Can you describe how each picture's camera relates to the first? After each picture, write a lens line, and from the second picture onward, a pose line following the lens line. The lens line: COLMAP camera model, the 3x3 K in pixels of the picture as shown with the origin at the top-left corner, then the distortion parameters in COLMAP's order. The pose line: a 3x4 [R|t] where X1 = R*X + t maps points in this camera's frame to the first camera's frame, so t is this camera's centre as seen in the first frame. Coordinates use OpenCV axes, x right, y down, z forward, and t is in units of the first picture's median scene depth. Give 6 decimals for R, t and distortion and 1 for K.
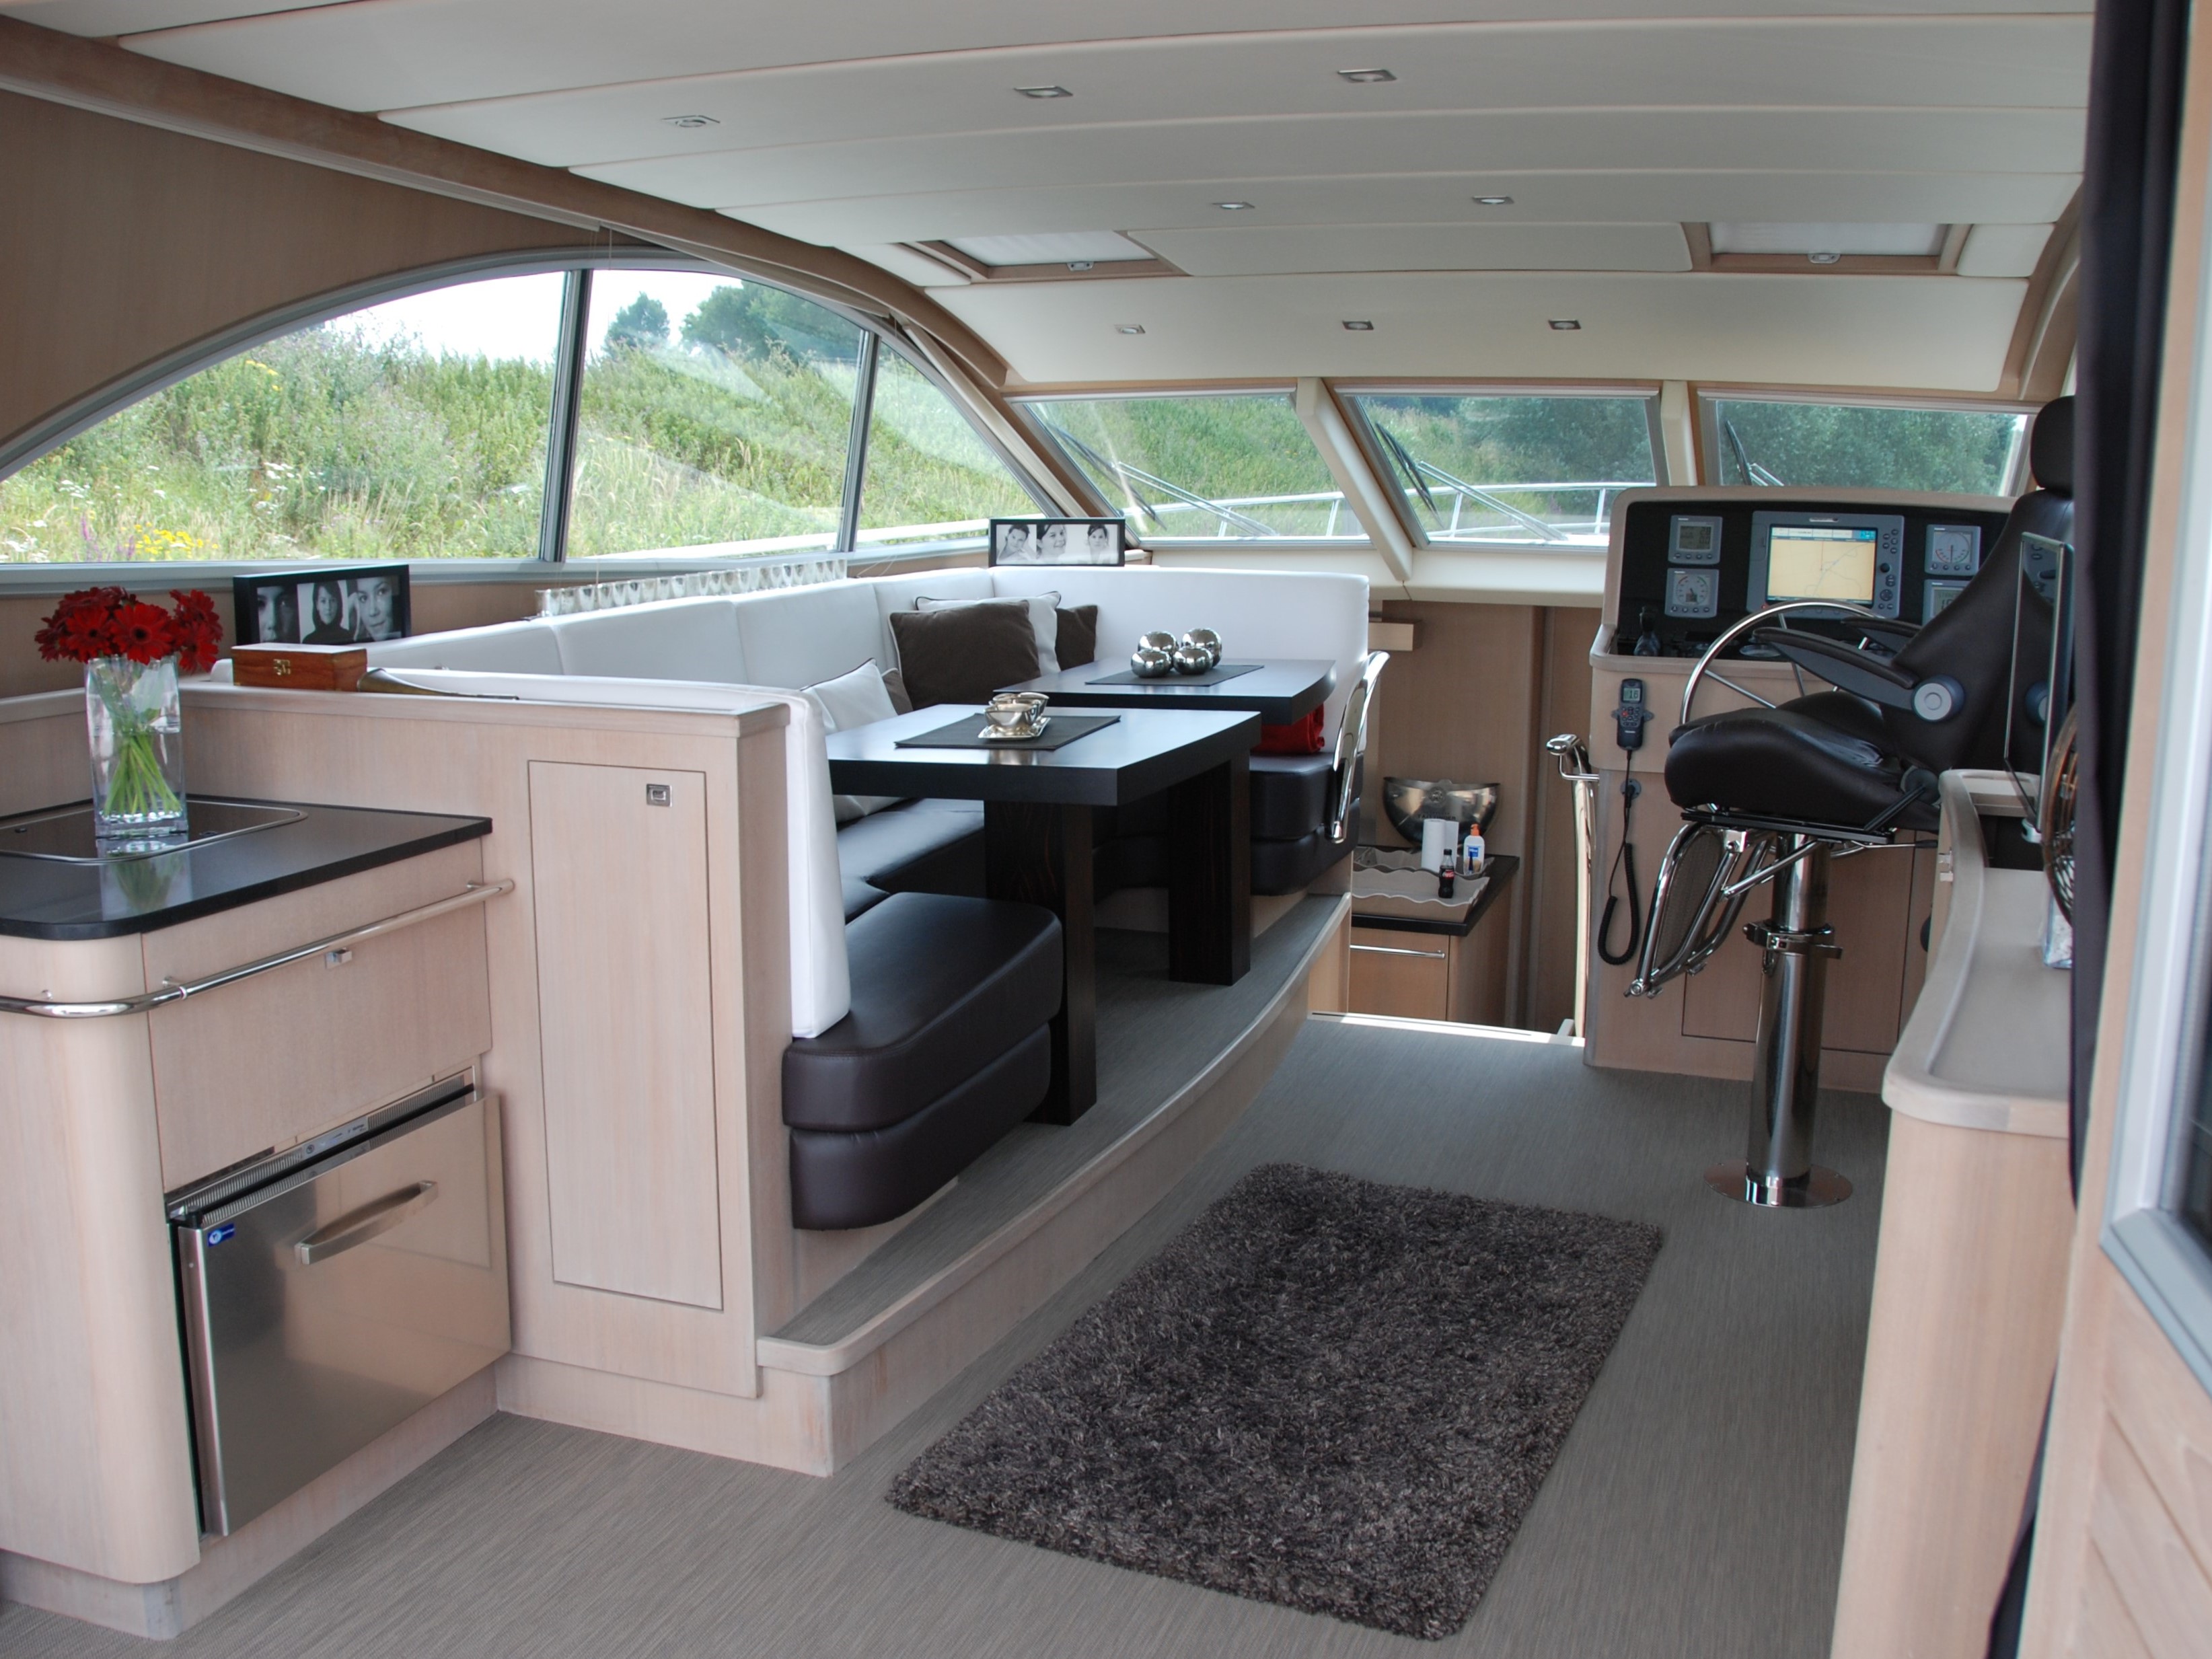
lens RADIAL K [[2070.2, 0, 1106.0], [0, 2070.2, 829.5], [0, 0, 1]] dist [-0.139231, 0.004041]
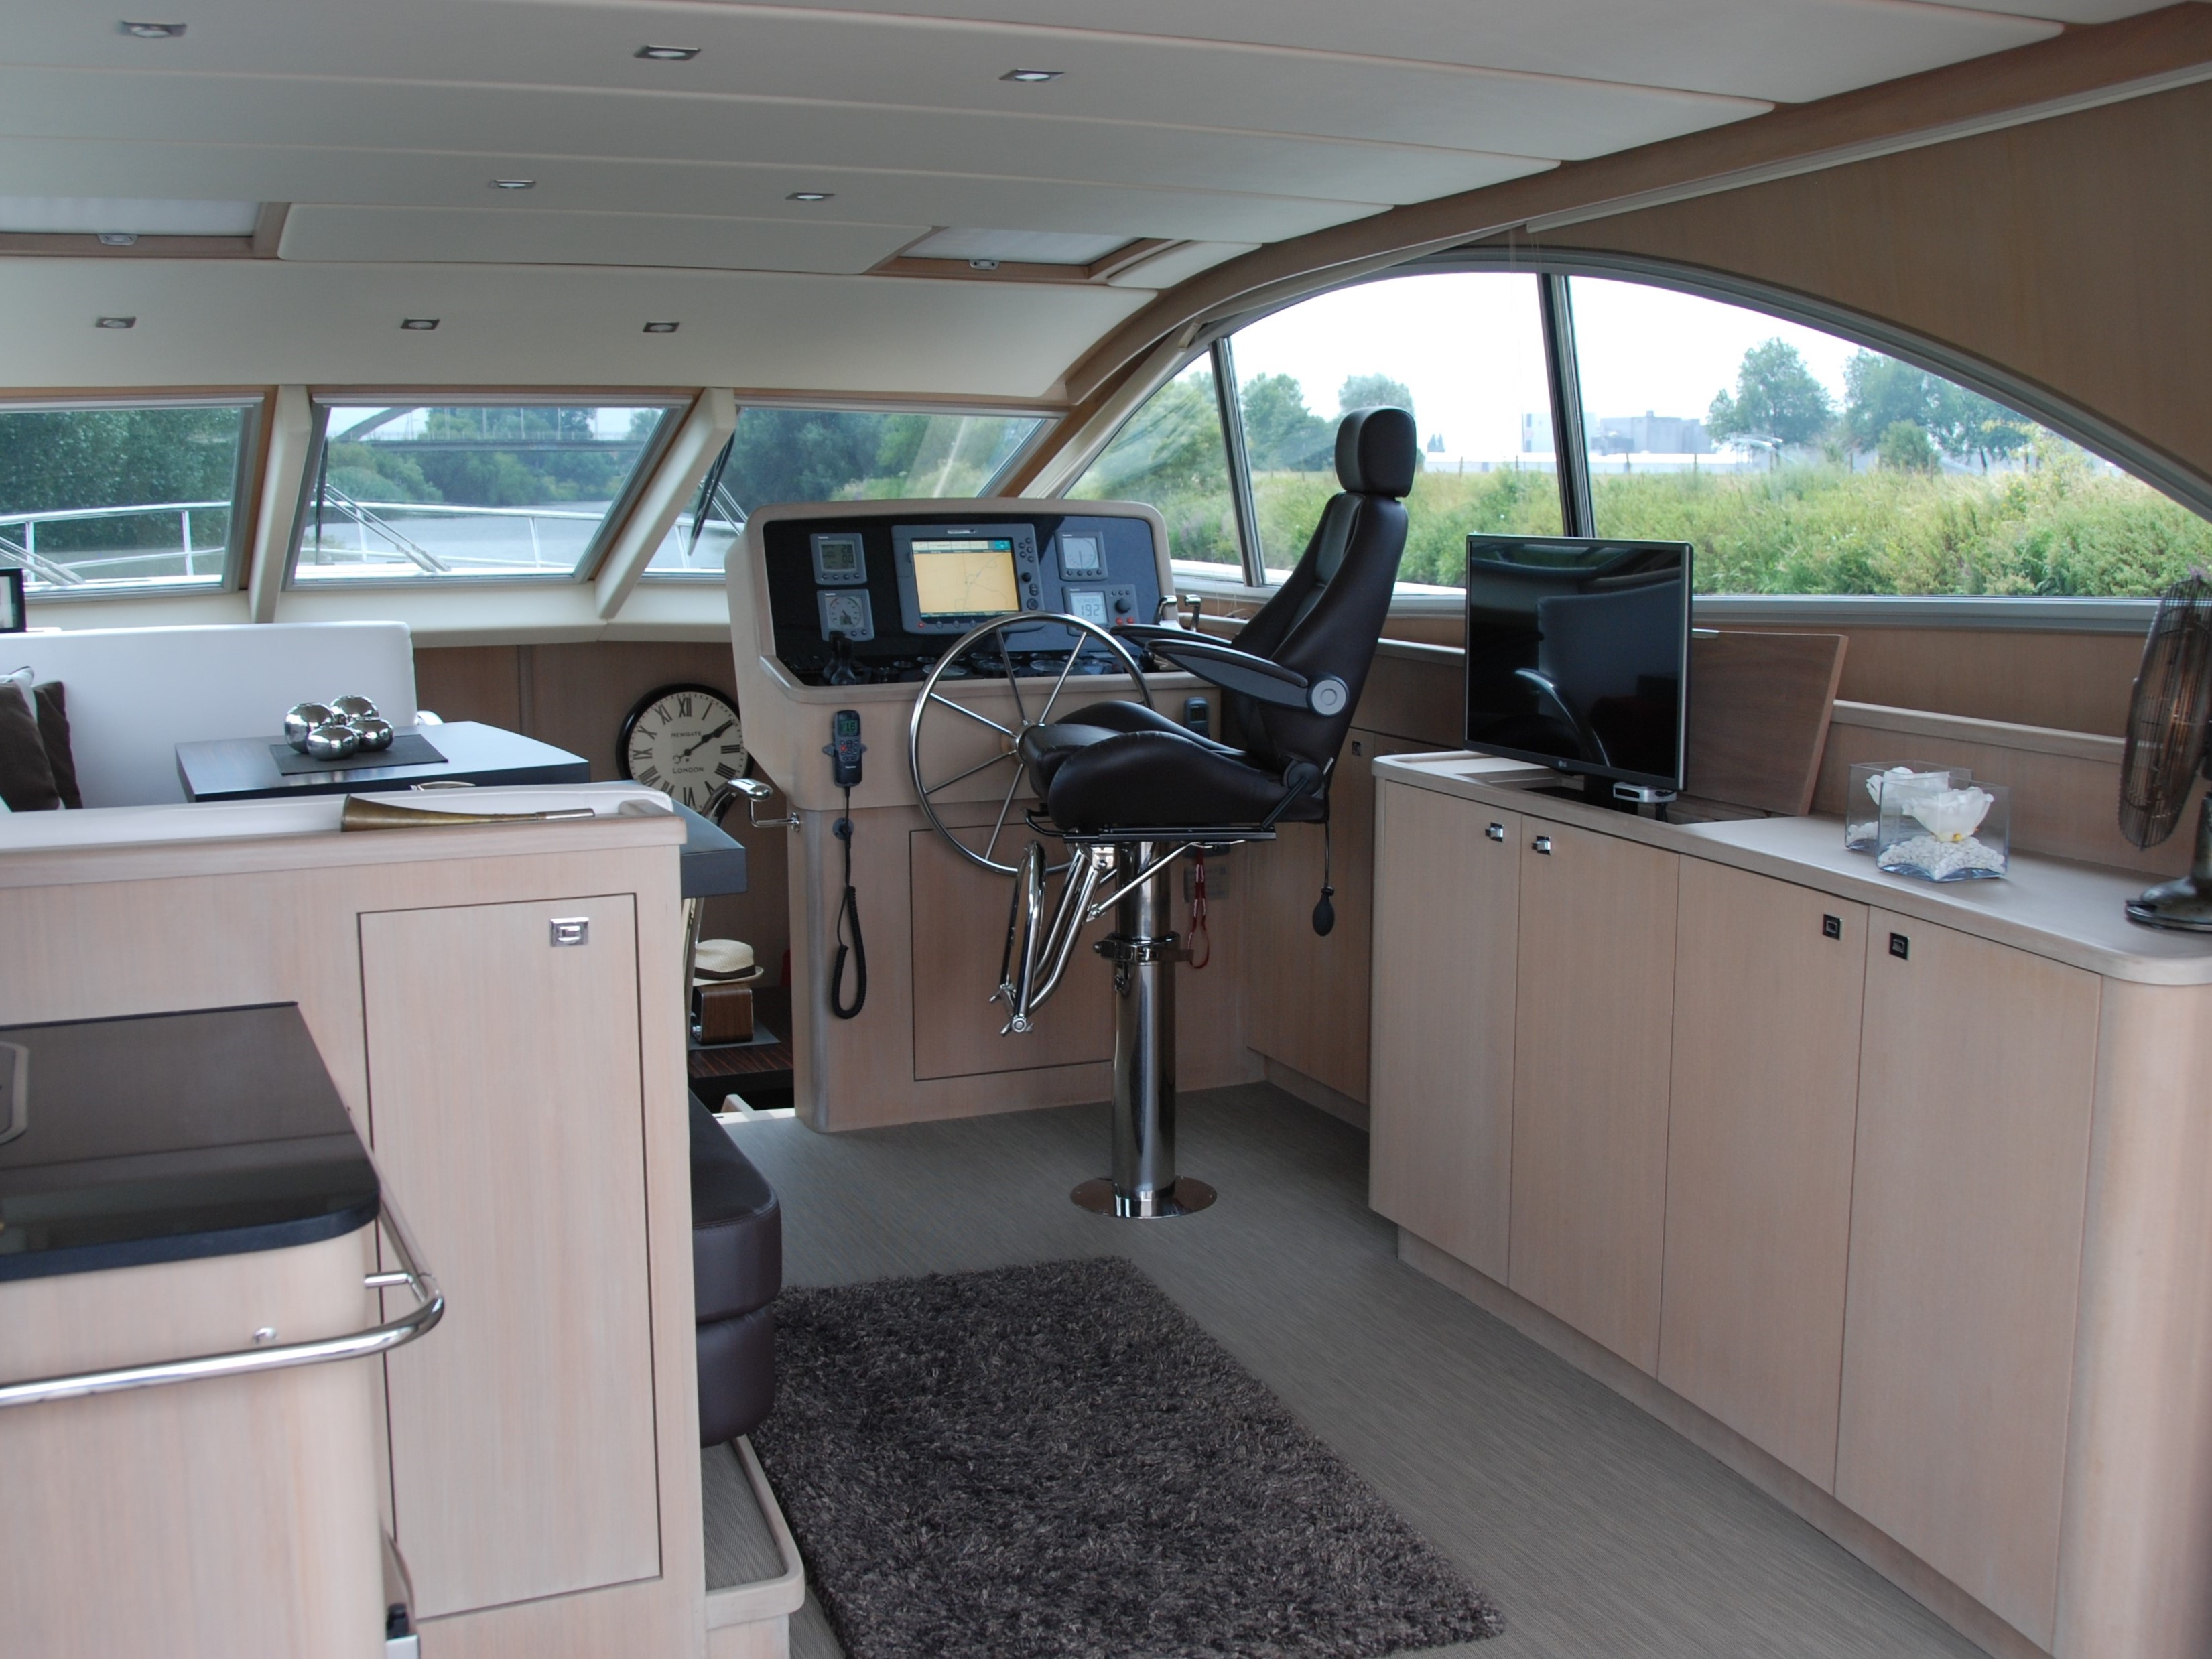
lens RADIAL K [[2396.8, 0, 1106.0], [0, 2396.8, 829.5], [0, 0, 1]] dist [-0.104919, 0.017922]
pose [[0.723889, -0.109769, 0.681128, -0.385800], [0.129170, 0.991367, 0.022488, -0.027328], [-0.677716, 0.071702, 0.731819, 0.120697]]
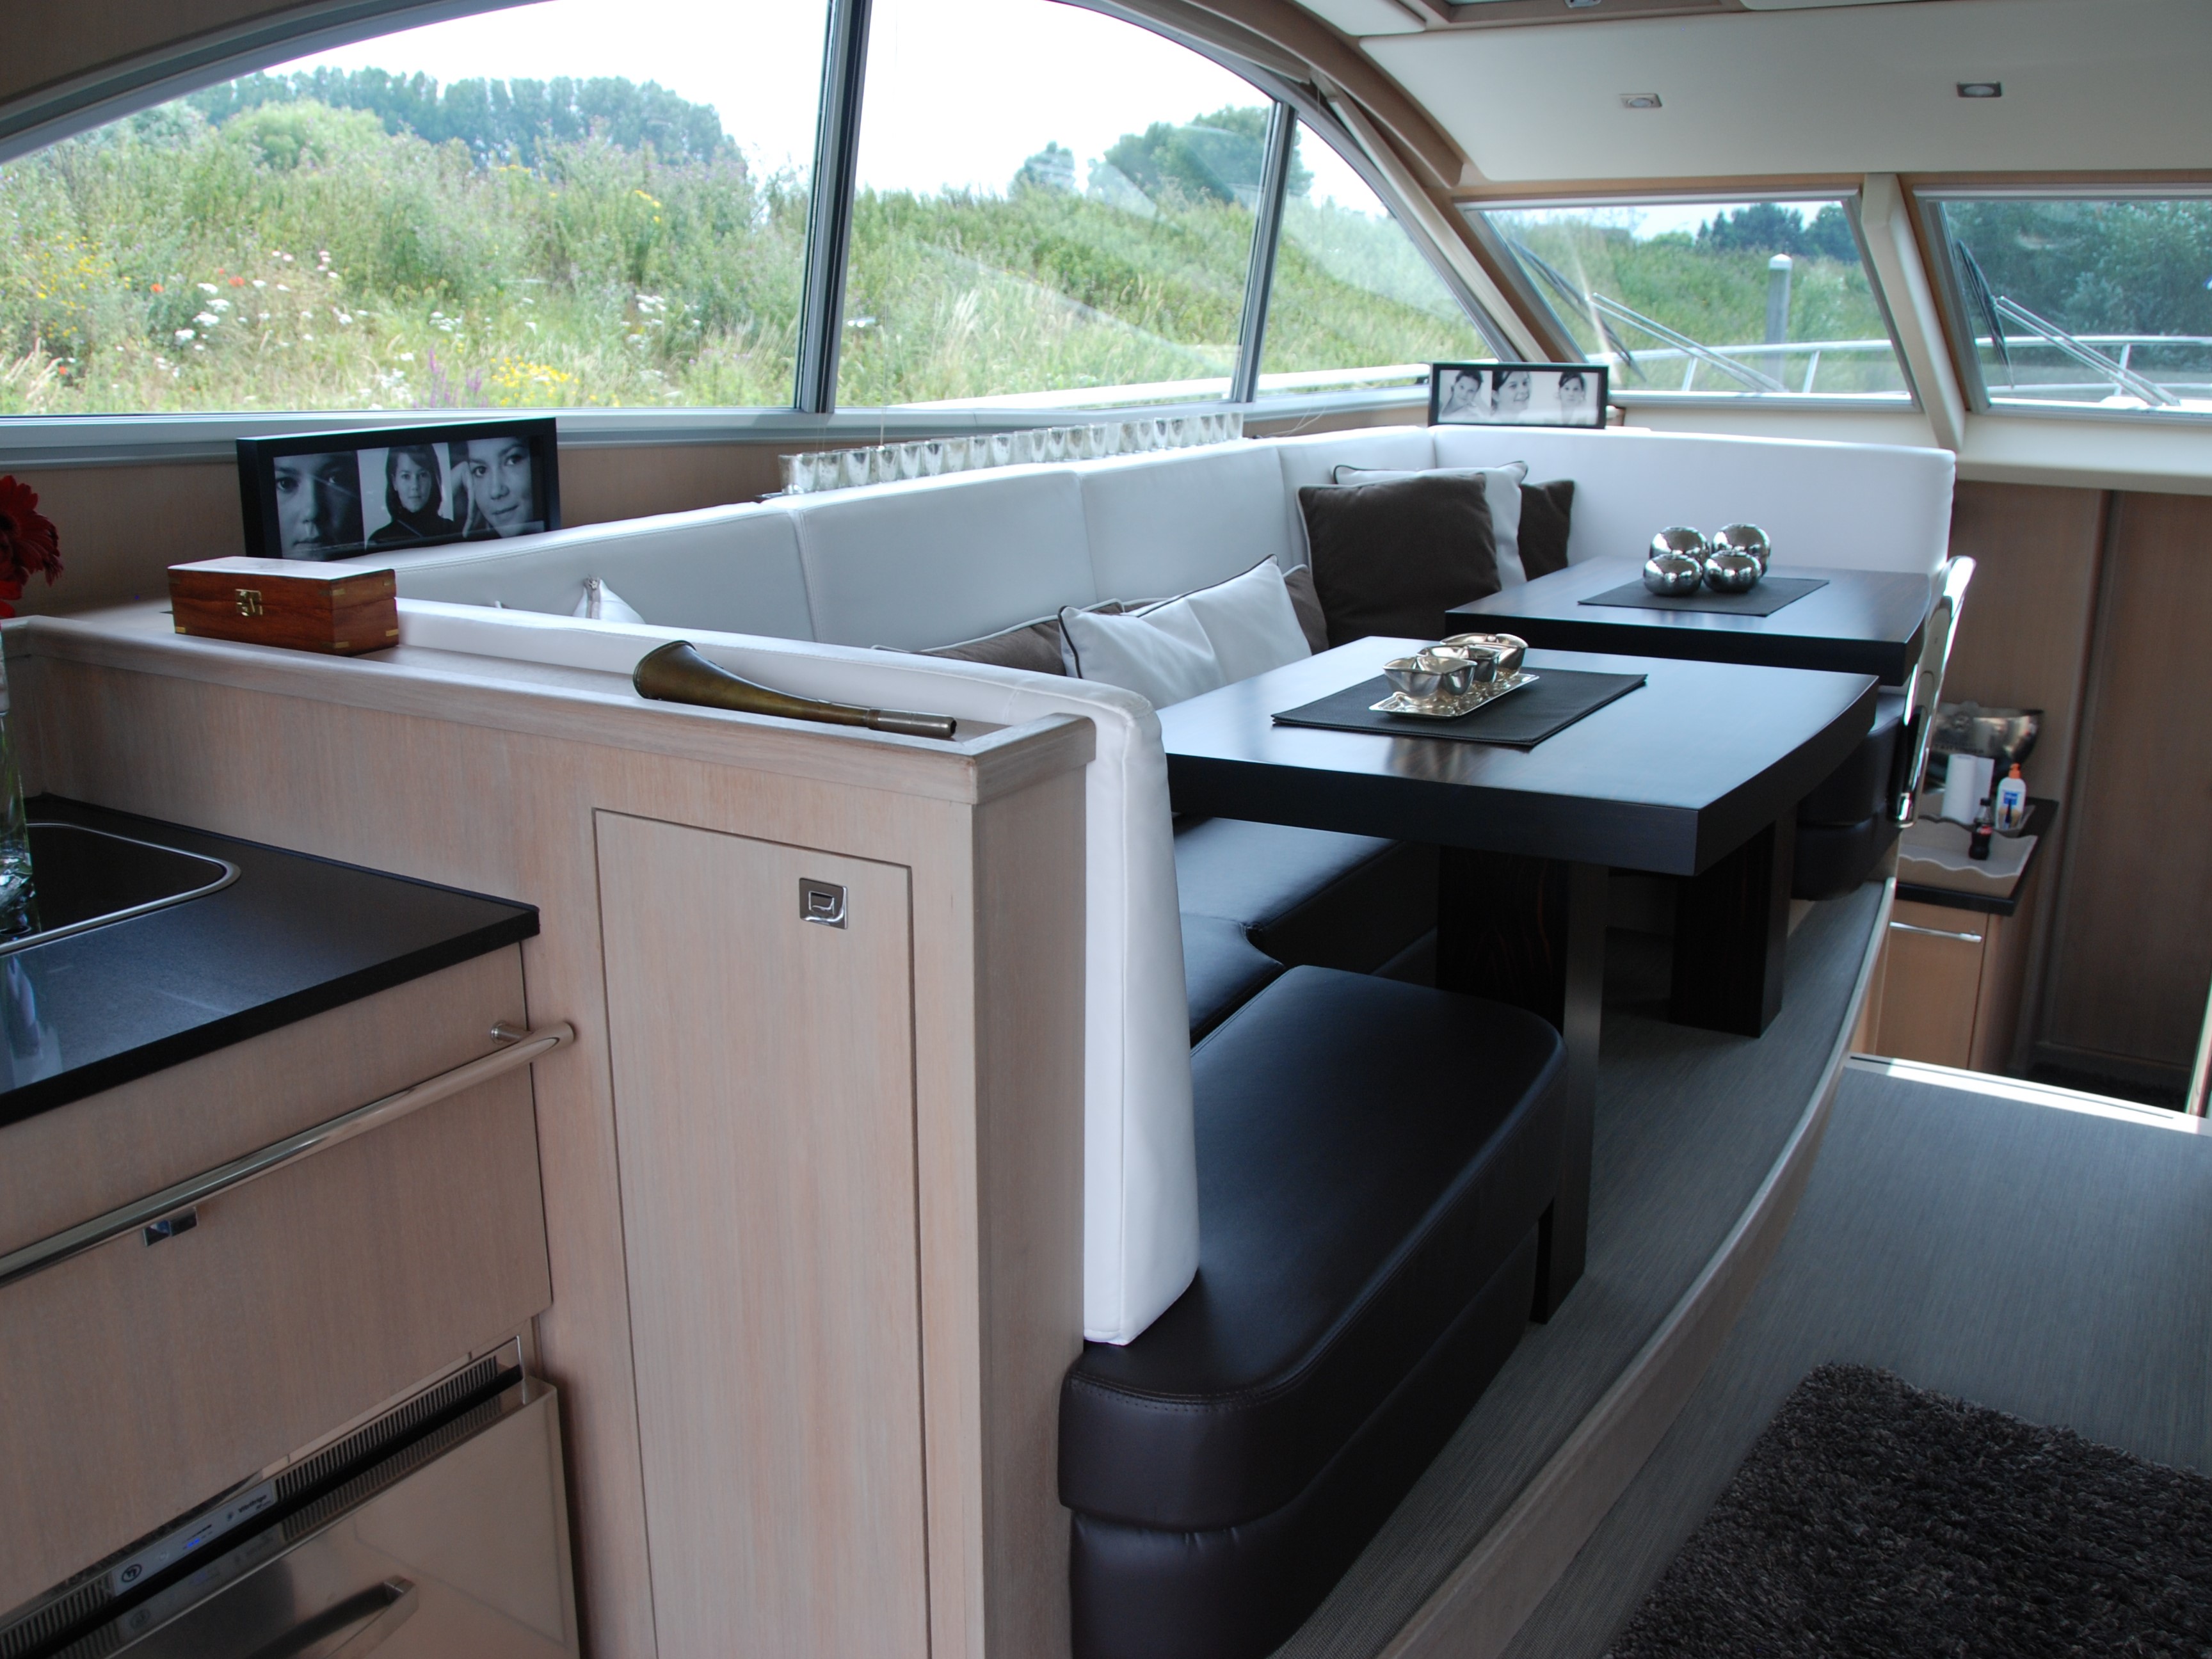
lens RADIAL K [[1983.9, 0, 1106.0], [0, 1983.9, 829.5], [0, 0, 1]] dist [-0.163864, 0.160796]
pose [[0.980479, 0.050770, -0.189956, -0.034846], [-0.035018, 0.995733, 0.085383, -0.044306], [0.193480, -0.077064, 0.978073, 0.312741]]
